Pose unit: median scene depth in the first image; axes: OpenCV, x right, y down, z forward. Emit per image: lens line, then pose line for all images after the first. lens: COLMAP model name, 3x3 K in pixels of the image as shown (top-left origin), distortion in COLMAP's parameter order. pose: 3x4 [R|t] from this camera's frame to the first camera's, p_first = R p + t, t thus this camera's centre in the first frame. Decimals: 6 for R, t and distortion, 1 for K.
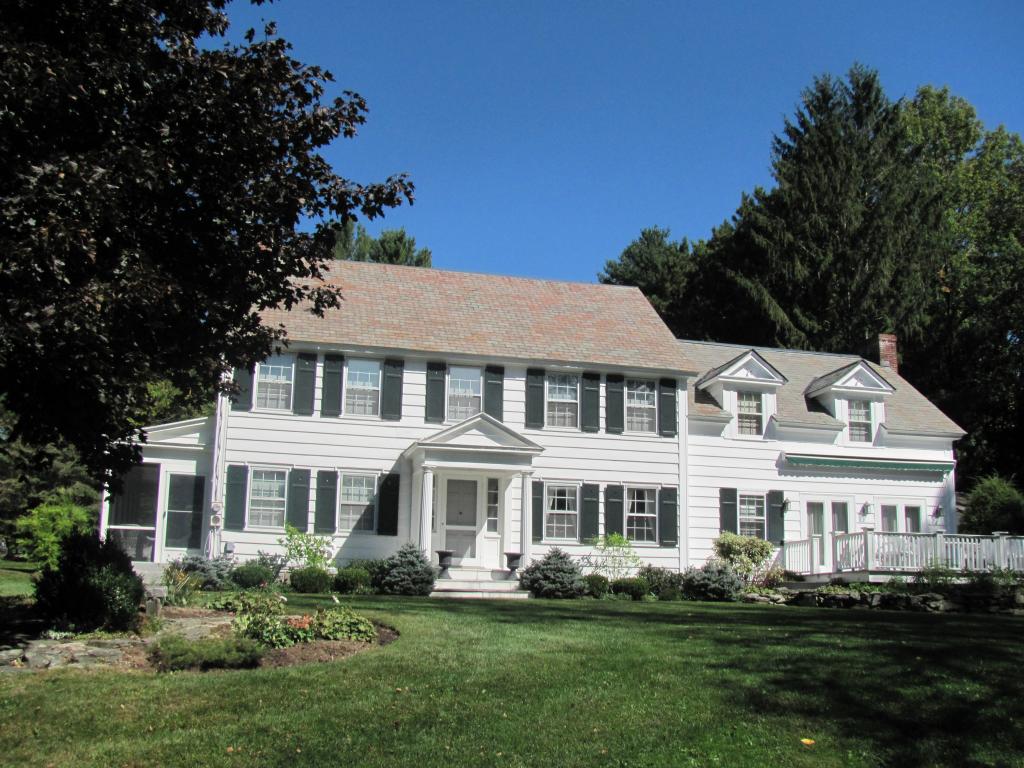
lens RADIAL K [[1076.1, 0, 526.4], [0, 1076.1, 387.5], [0, 0, 1]] dist [-0.213995, 0.267360]
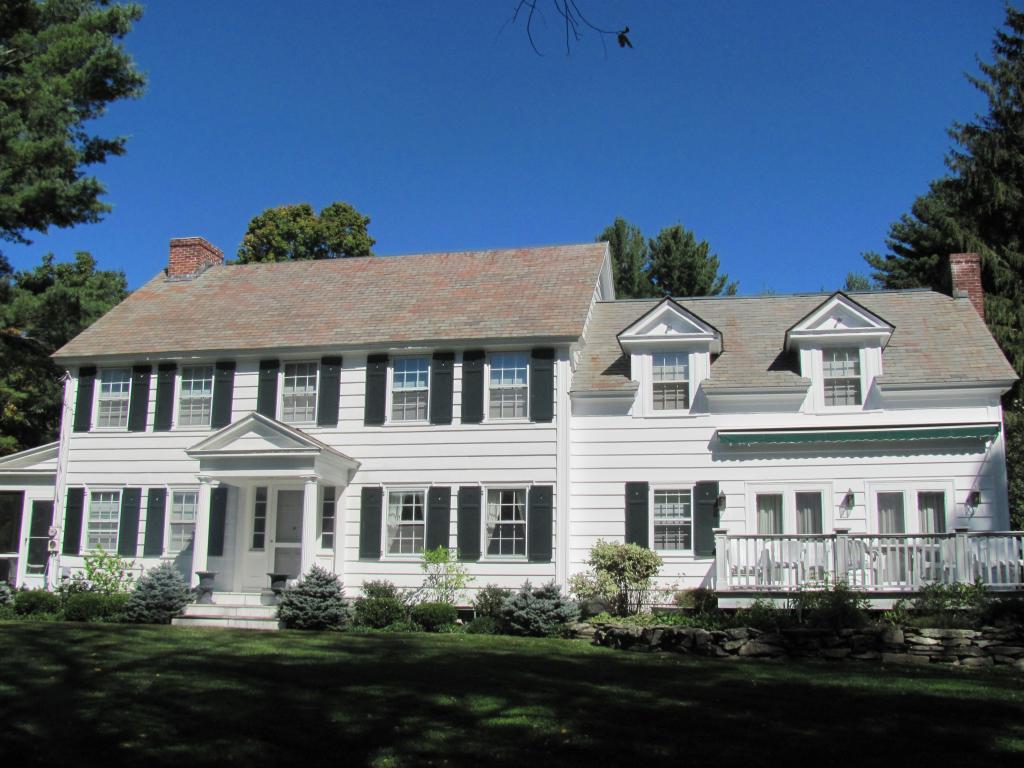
lens RADIAL K [[1076.1, 0, 526.4], [0, 1076.1, 387.5], [0, 0, 1]] dist [-0.213995, 0.267360]
pose [[0.896027, -0.098555, -0.432923, 0.467472], [0.092736, 0.995090, -0.034596, 0.047504], [0.434206, -0.009149, 0.900767, 0.283725]]
